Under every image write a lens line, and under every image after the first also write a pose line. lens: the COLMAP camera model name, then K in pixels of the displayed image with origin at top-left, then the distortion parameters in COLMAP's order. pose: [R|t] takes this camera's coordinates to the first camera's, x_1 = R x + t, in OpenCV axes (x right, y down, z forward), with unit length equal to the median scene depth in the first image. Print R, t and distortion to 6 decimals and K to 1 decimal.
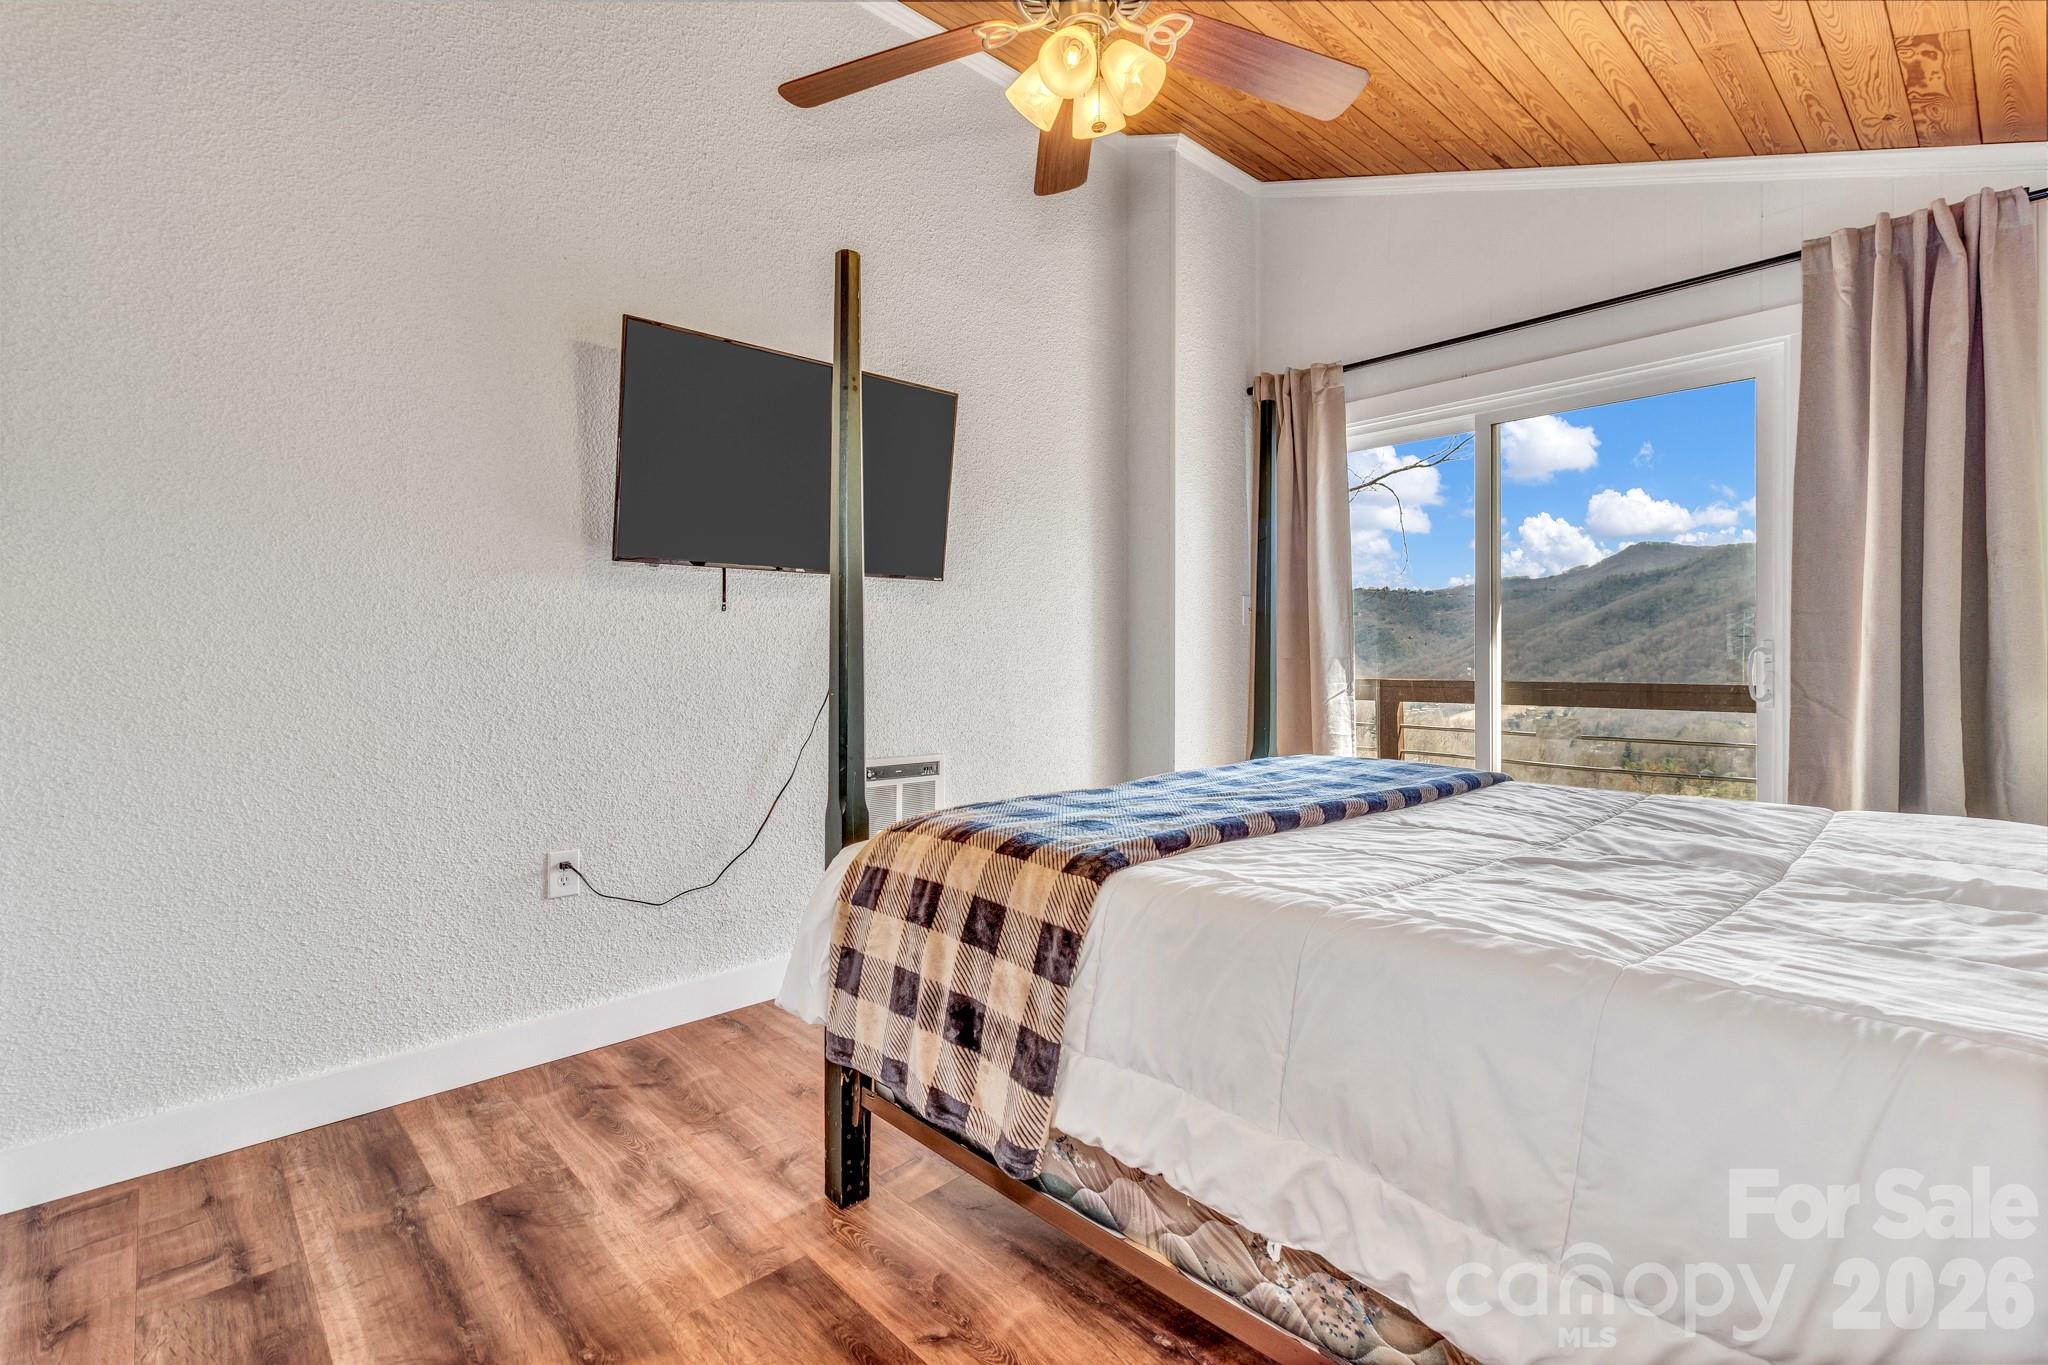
lens RADIAL K [[942.1, 0, 1027.8], [0, 942.1, 655.4], [0, 0, 1]] dist [0.000061, 0.000914]
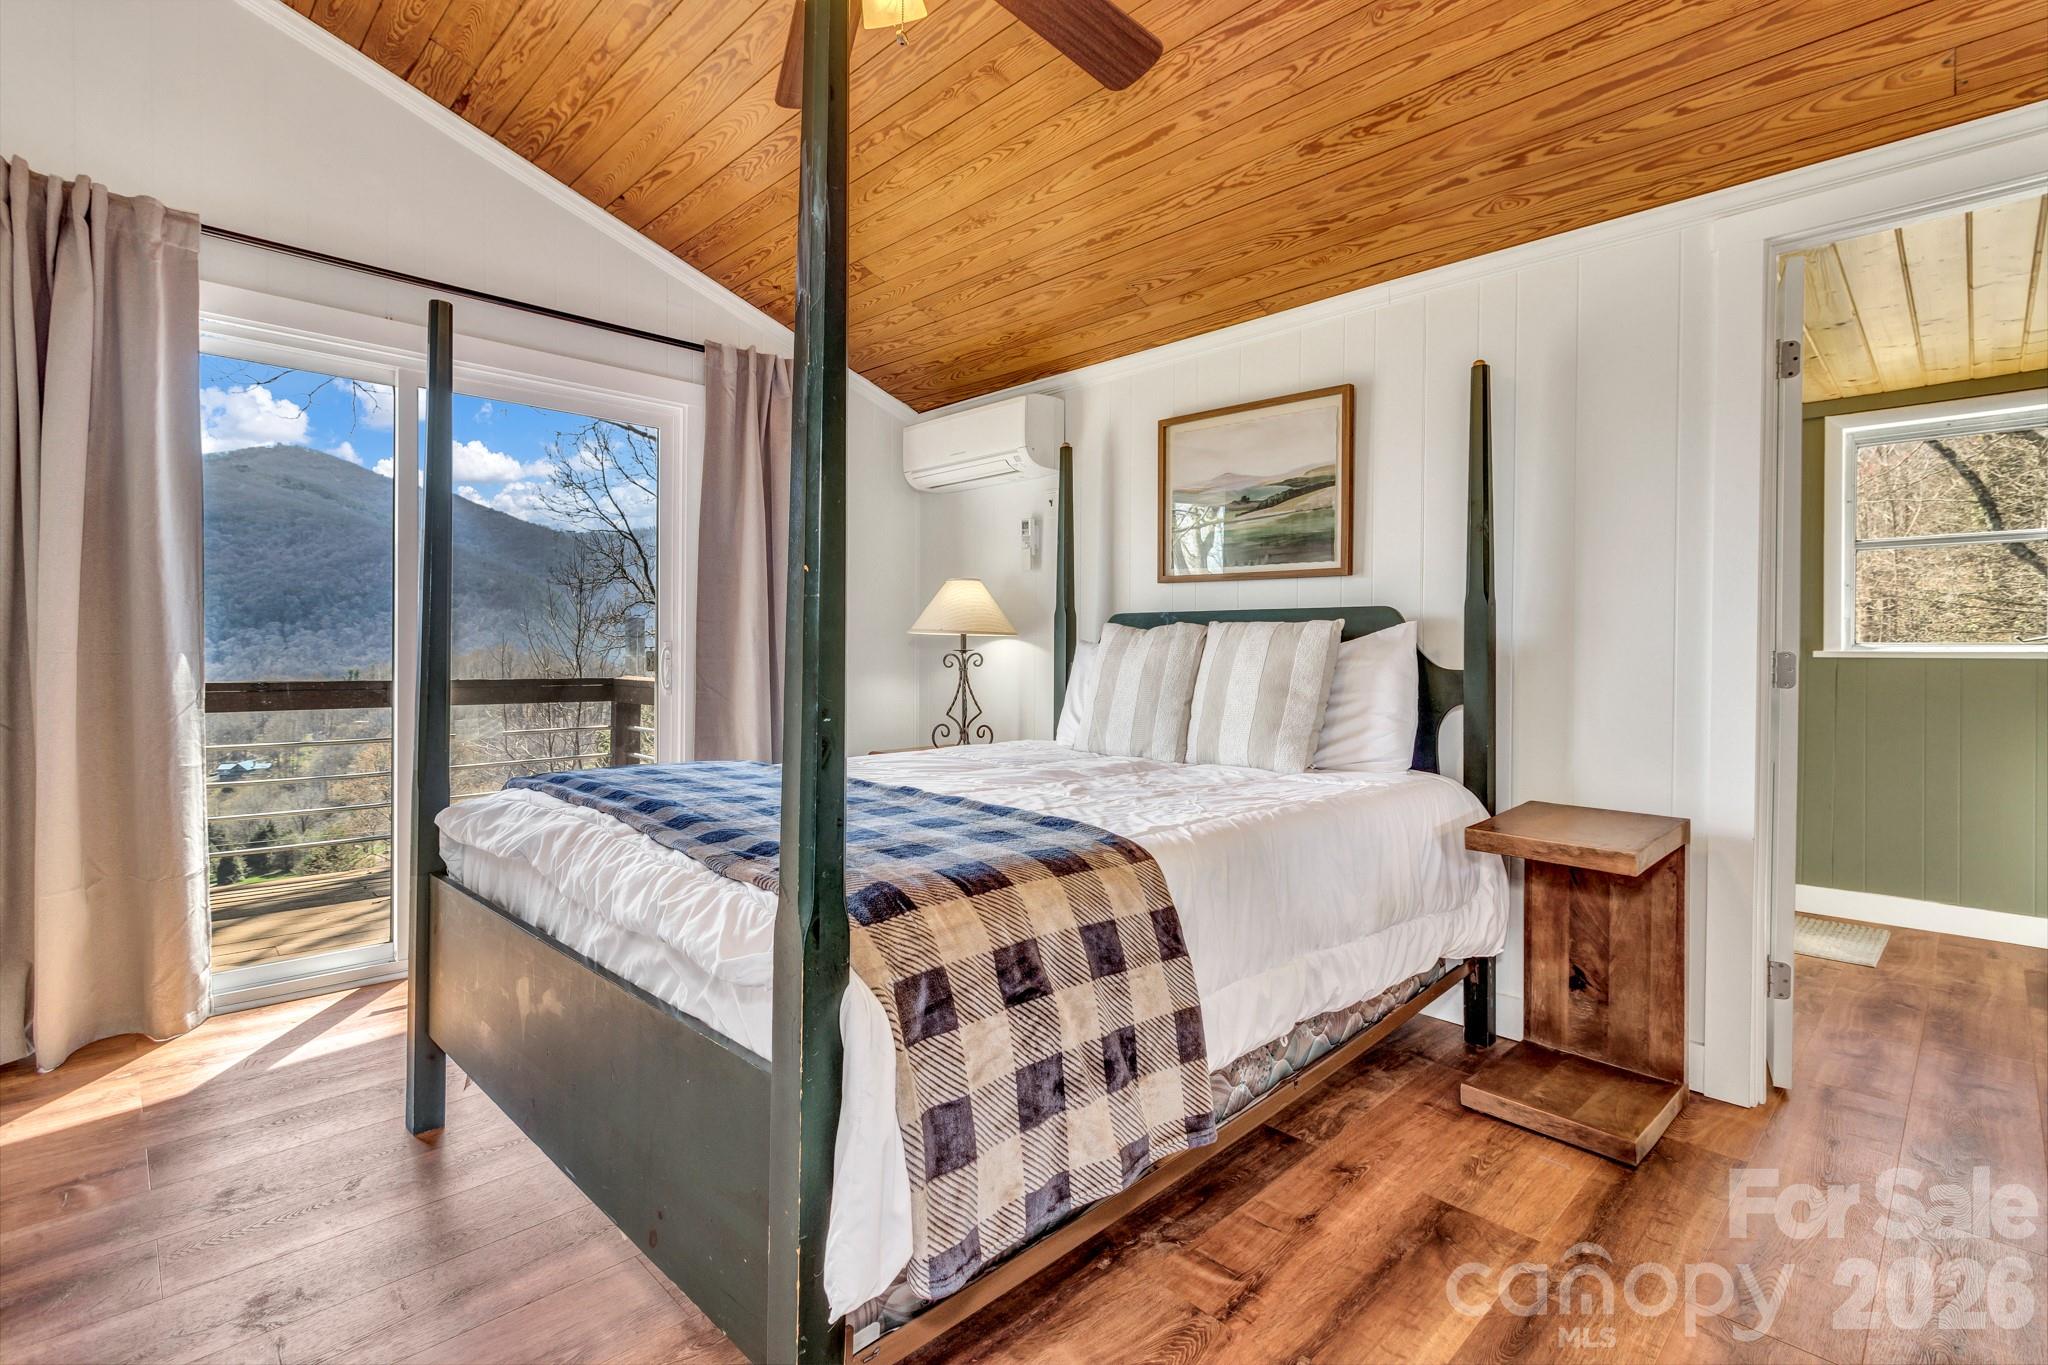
lens RADIAL K [[942.1, 0, 1028.7], [0, 942.1, 659.3], [0, 0, 1]] dist [0.000061, 0.000914]
pose [[-0.033554, -0.002111, 0.999435, -0.474295], [-0.007700, 0.999969, 0.001853, 0.001948], [-0.999407, -0.007633, -0.033569, 0.548547]]
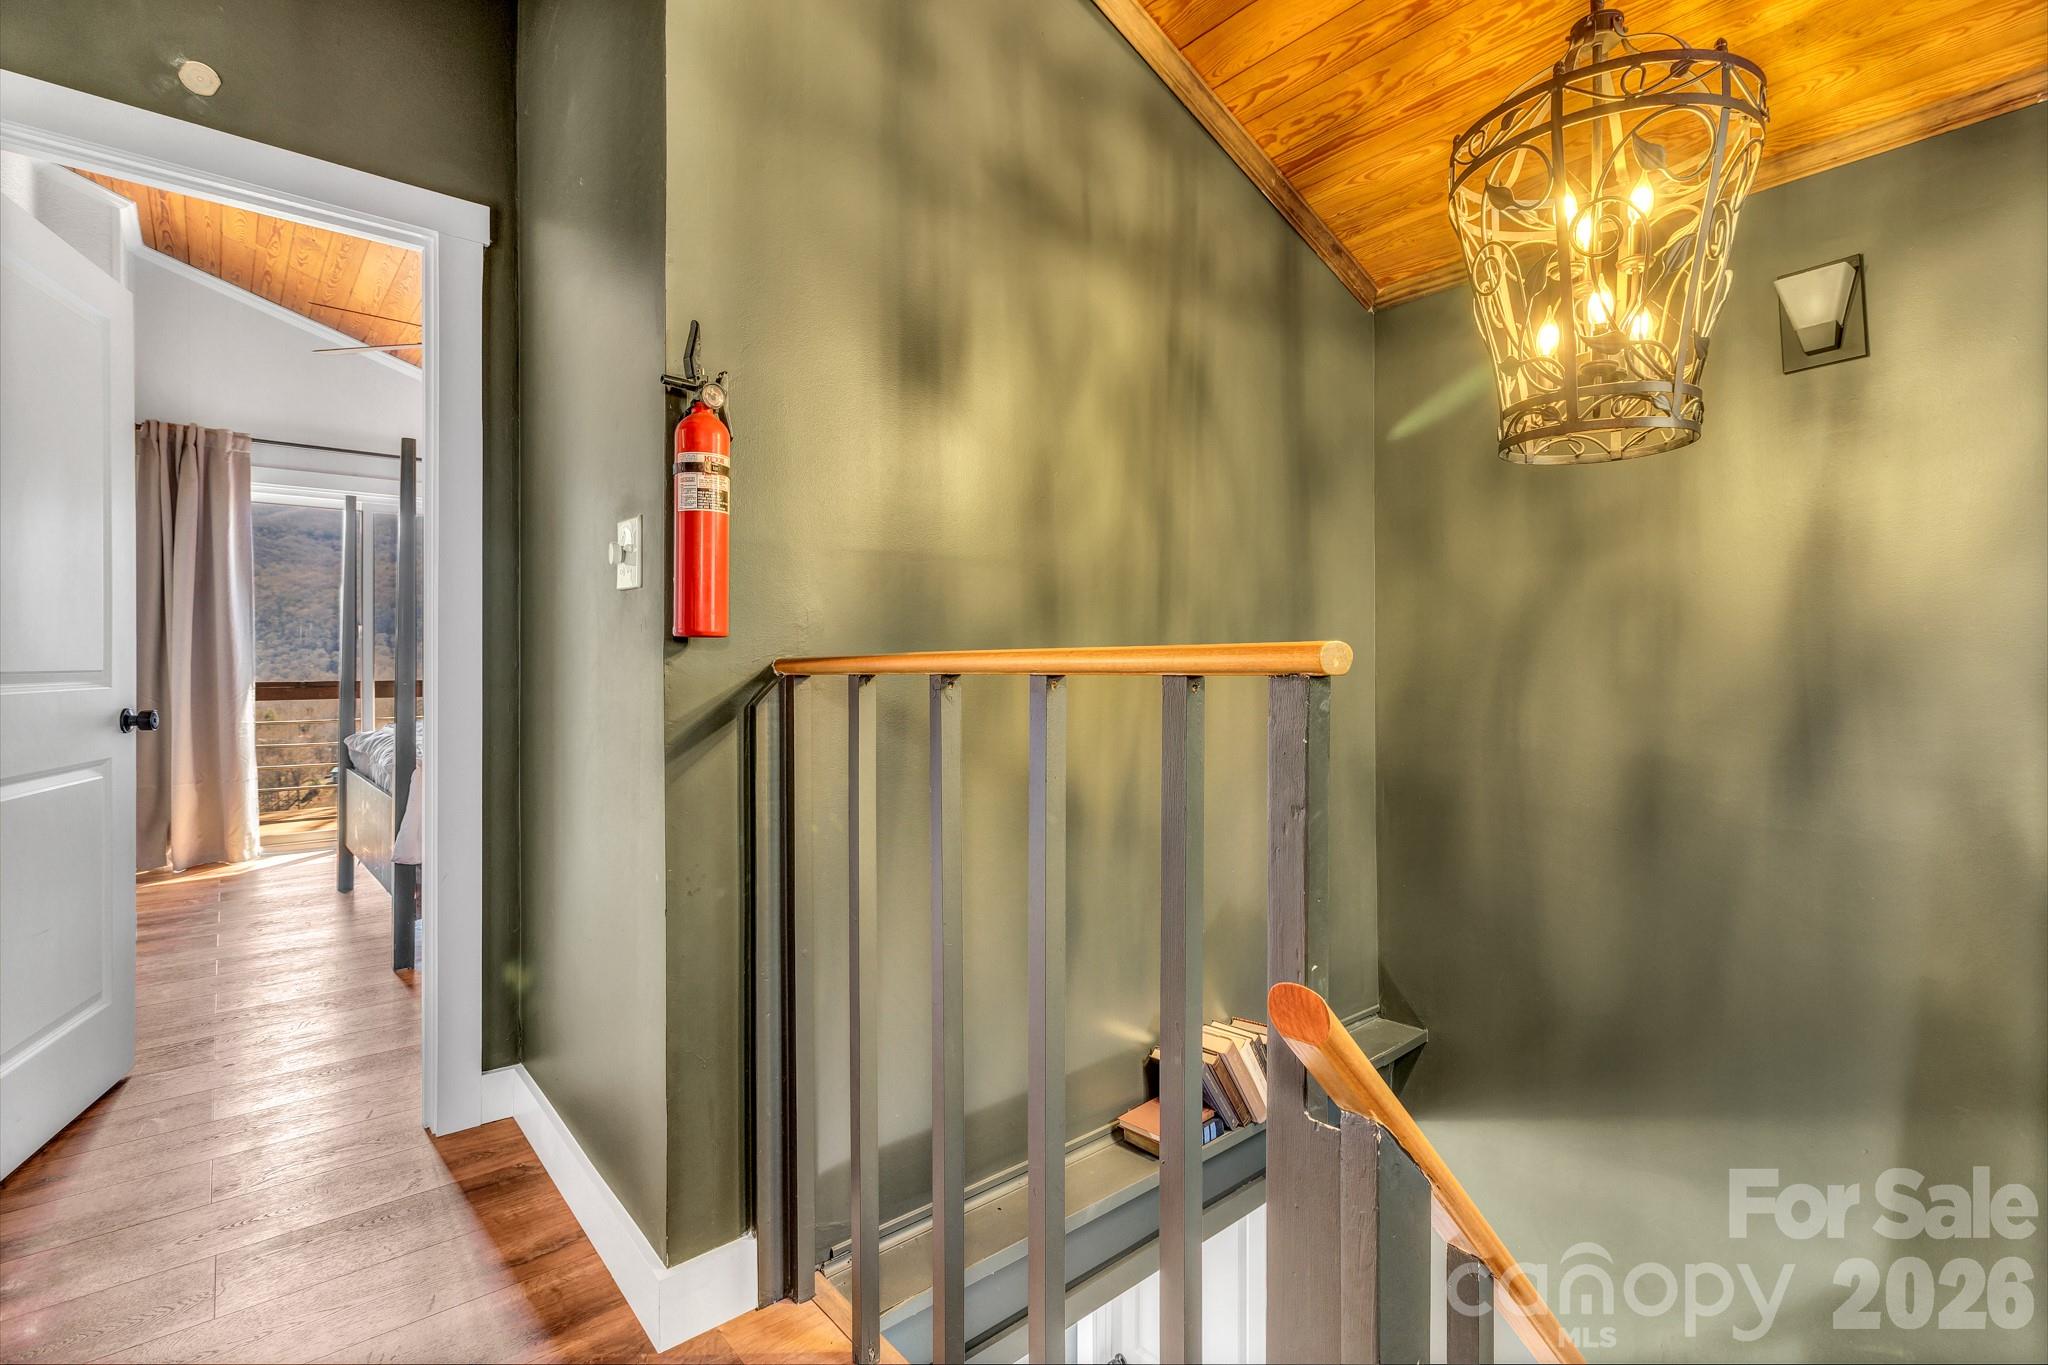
lens RADIAL K [[942.1, 0, 1017.6], [0, 942.1, 668.7], [0, 0, 1]] dist [0.000061, 0.000914]
pose [[0.042304, 0.001273, 0.999104, -1.153899], [0.004881, 0.999987, -0.001481, 0.014477], [-0.999093, 0.004939, 0.042297, -0.108049]]
